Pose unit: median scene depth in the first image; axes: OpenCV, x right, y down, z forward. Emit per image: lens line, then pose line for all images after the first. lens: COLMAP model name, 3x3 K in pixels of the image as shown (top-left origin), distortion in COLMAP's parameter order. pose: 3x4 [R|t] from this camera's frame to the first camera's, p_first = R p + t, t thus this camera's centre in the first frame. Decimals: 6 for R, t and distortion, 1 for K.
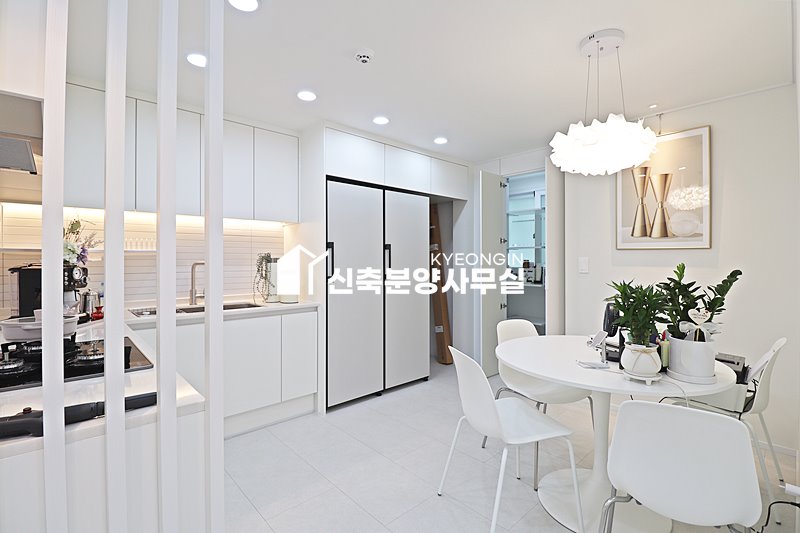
lens RADIAL K [[371.4, 0, 398.6], [0, 371.4, 258.0], [0, 0, 1]] dist [-0.008095, -0.010389]
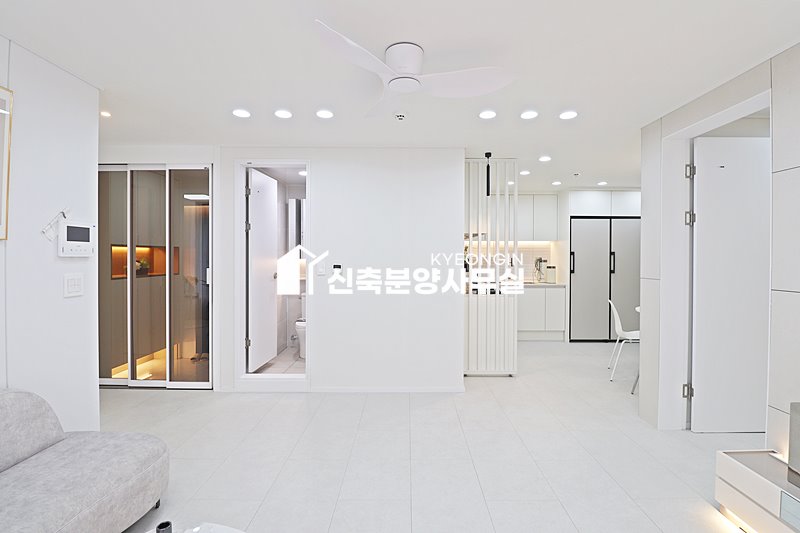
lens RADIAL K [[371.4, 0, 404.3], [0, 371.4, 260.1], [0, 0, 1]] dist [-0.008095, -0.010389]
pose [[0.733169, 0.008432, -0.679994, 0.467747], [0.000836, 0.999911, 0.013301, -0.026564], [0.680046, -0.010320, 0.733097, -0.952770]]
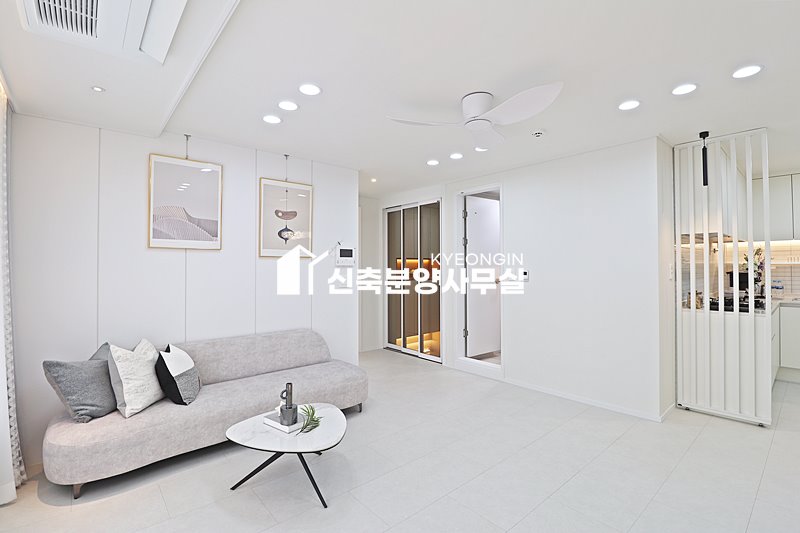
lens RADIAL K [[371.4, 0, 406.9], [0, 371.4, 261.6], [0, 0, 1]] dist [-0.008095, -0.010389]
pose [[-0.025438, -0.012768, -0.999595, 0.828040], [0.010299, 0.999862, -0.013034, -0.018747], [0.999623, -0.010627, -0.025303, -0.612373]]
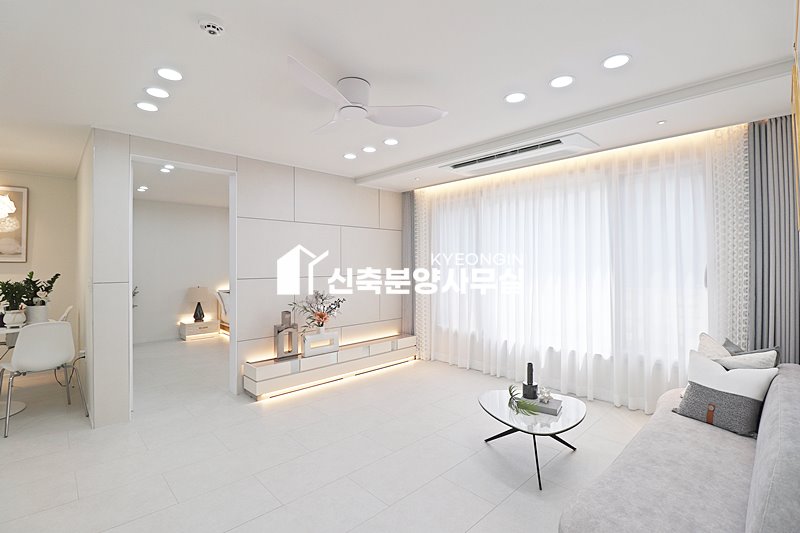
lens RADIAL K [[371.4, 0, 402.6], [0, 371.4, 262.1], [0, 0, 1]] dist [-0.008095, -0.010389]
pose [[-0.029195, 0.007660, 0.999544, -0.721251], [-0.000978, 0.999970, -0.007691, -0.012066], [-0.999573, -0.001202, -0.029187, -0.556508]]
